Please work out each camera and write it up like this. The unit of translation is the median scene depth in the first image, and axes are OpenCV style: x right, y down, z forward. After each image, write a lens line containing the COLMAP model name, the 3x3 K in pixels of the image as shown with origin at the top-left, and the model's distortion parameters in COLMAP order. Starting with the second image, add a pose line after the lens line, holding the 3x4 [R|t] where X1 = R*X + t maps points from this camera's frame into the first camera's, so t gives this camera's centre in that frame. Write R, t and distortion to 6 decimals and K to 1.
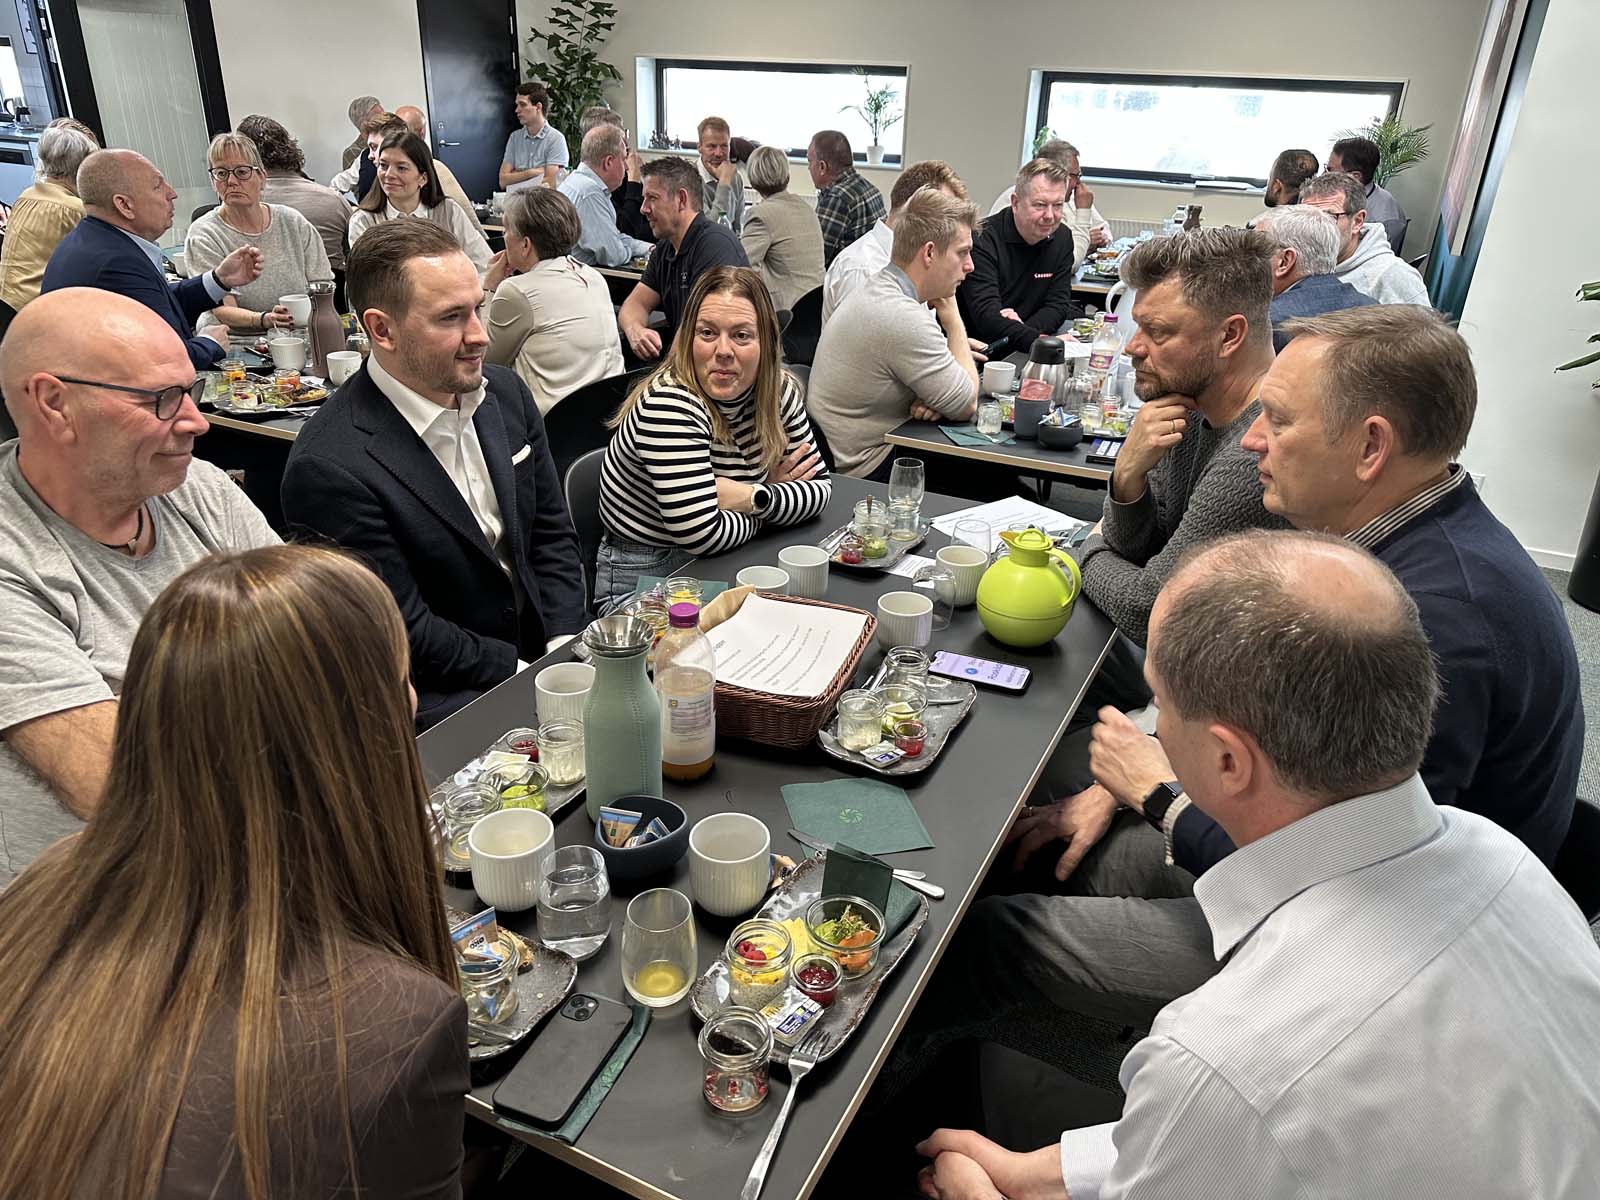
lens RADIAL K [[1161.4, 0, 800.0], [0, 1161.4, 600.0], [0, 0, 1]] dist [0.000364, -0.004841]
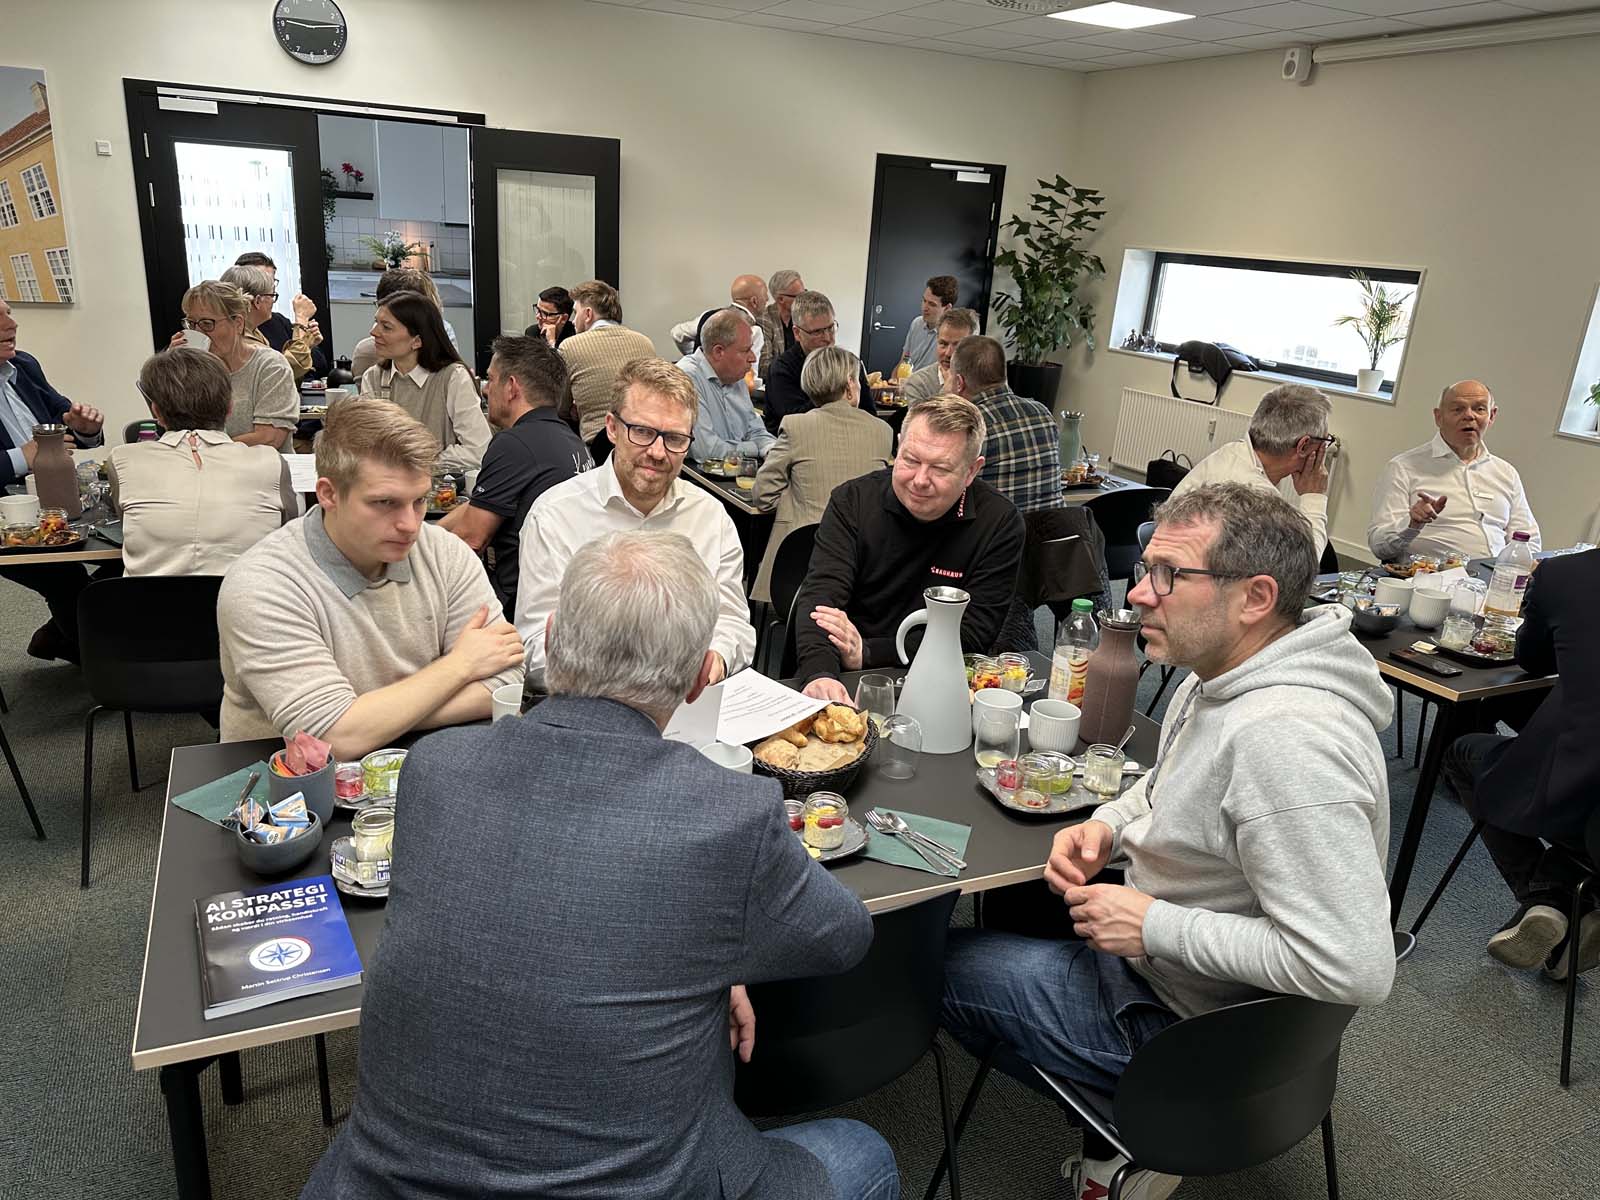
lens RADIAL K [[1161.4, 0, 800.0], [0, 1161.4, 600.0], [0, 0, 1]] dist [0.000364, -0.004841]
pose [[0.780313, 0.212568, -0.588156, 0.249997], [-0.297601, 0.953366, -0.050270, -0.100496], [0.550042, 0.214262, 0.807184, 0.220595]]
